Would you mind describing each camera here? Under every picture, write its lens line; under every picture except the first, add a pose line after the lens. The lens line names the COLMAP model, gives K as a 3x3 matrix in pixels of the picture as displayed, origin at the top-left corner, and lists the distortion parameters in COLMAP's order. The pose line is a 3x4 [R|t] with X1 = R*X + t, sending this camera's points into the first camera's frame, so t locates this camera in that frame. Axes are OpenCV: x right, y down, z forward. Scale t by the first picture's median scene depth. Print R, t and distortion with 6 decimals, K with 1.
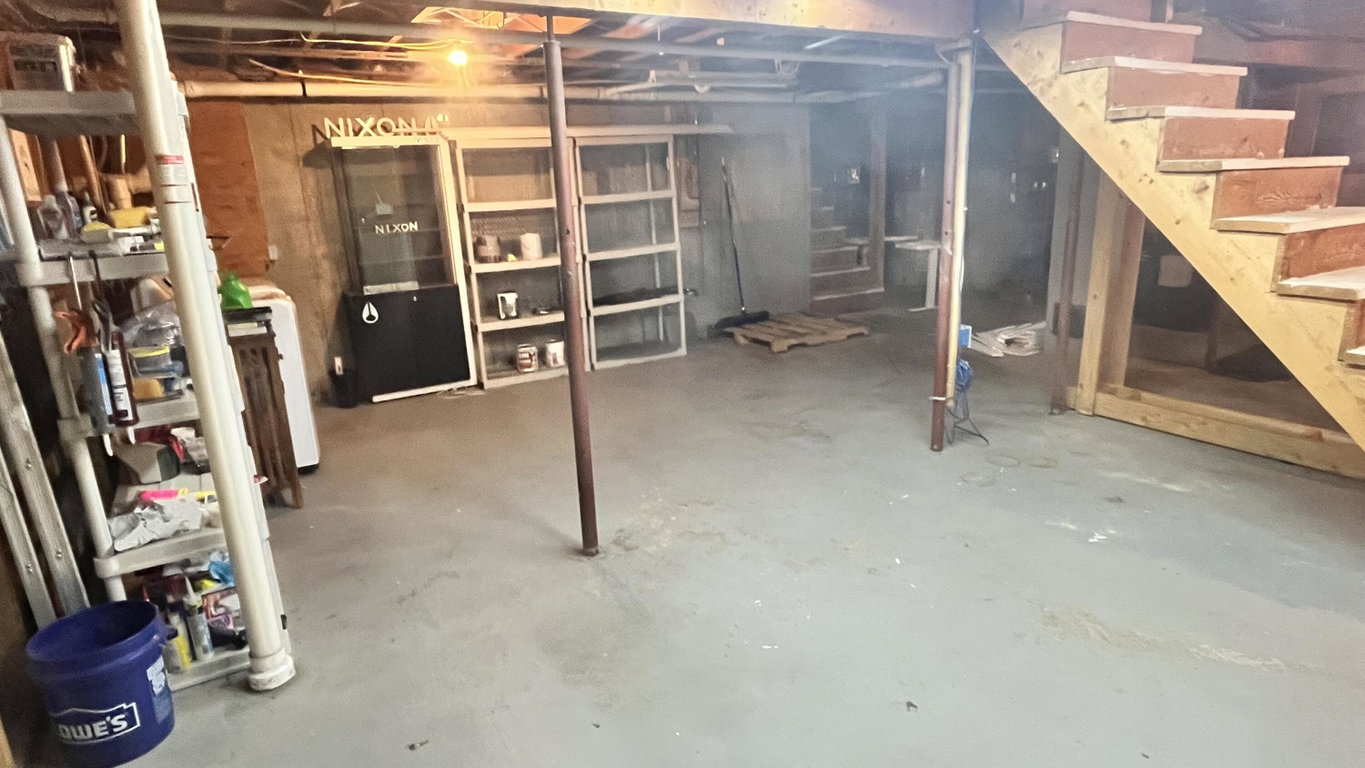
lens RADIAL K [[764.9, 0, 687.5], [0, 764.9, 387.3], [0, 0, 1]] dist [-0.017277, 0.000580]
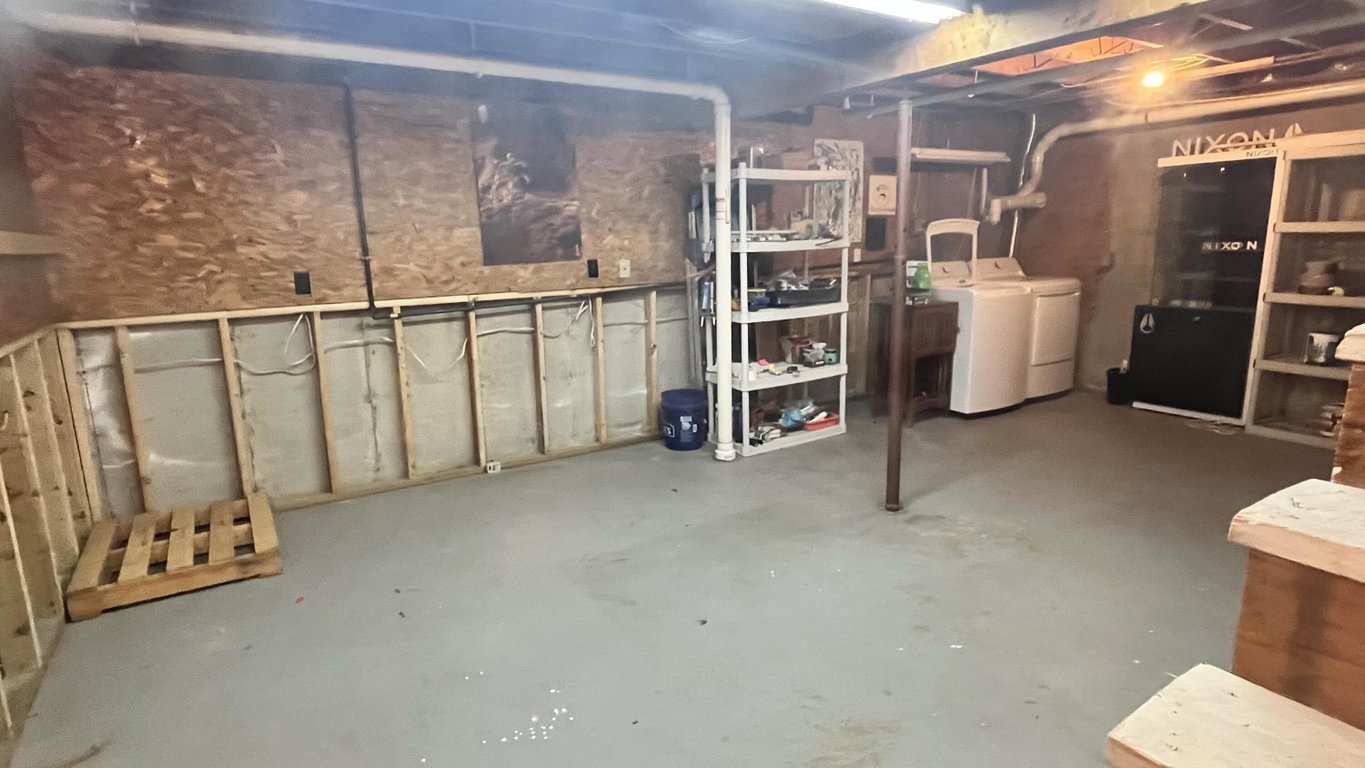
lens RADIAL K [[710.0, 0, 681.3], [0, 710.0, 386.2], [0, 0, 1]] dist [-0.002743, -0.001162]
pose [[0.018660, 0.247917, -0.968602, 0.542062], [-0.240253, 0.941497, 0.236351, -0.092065], [0.970531, 0.228300, 0.077131, 0.315756]]
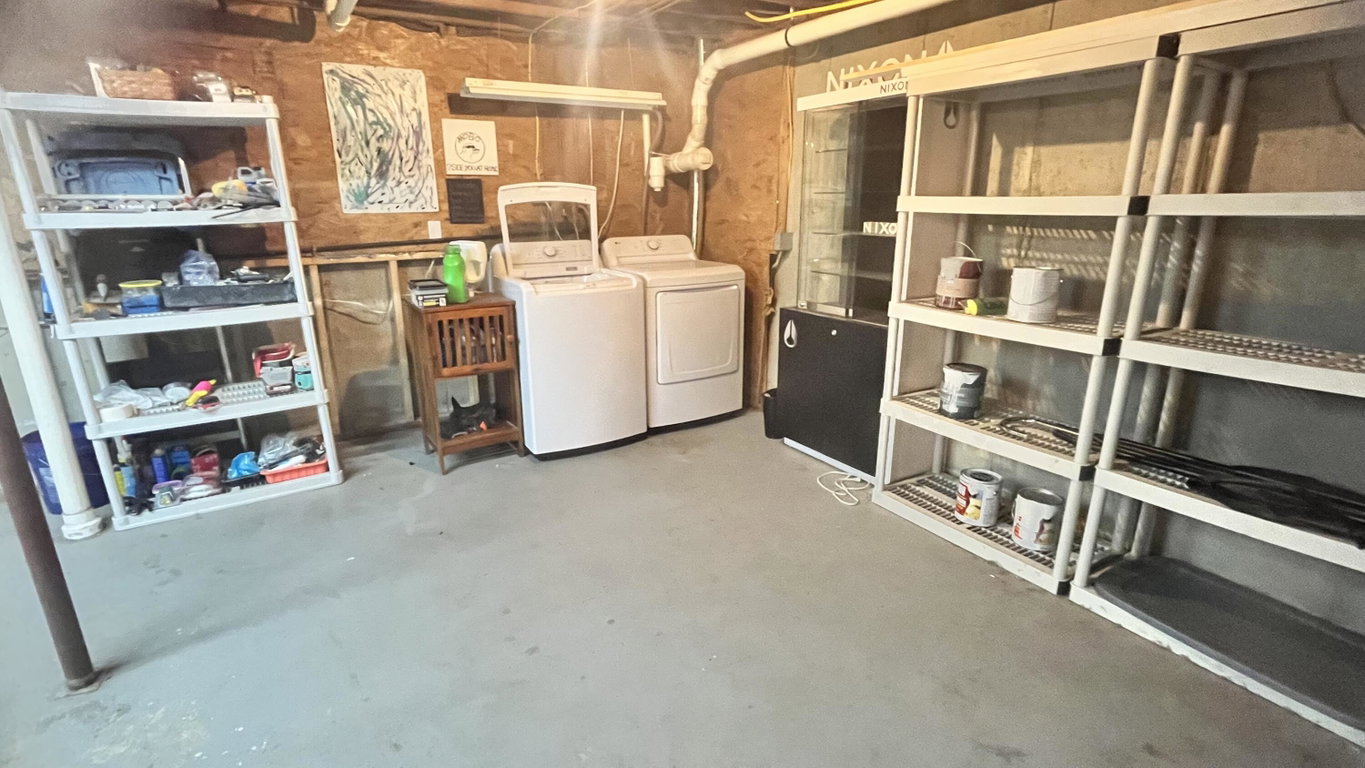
lens RADIAL K [[648.2, 0, 684.5], [0, 648.2, 387.6], [0, 0, 1]] dist [-0.006991, -0.001098]
pose [[0.017265, 0.324332, -0.945786, 0.213556], [-0.257996, 0.915339, 0.309181, -0.221044], [0.965992, 0.238671, 0.099480, 0.841677]]
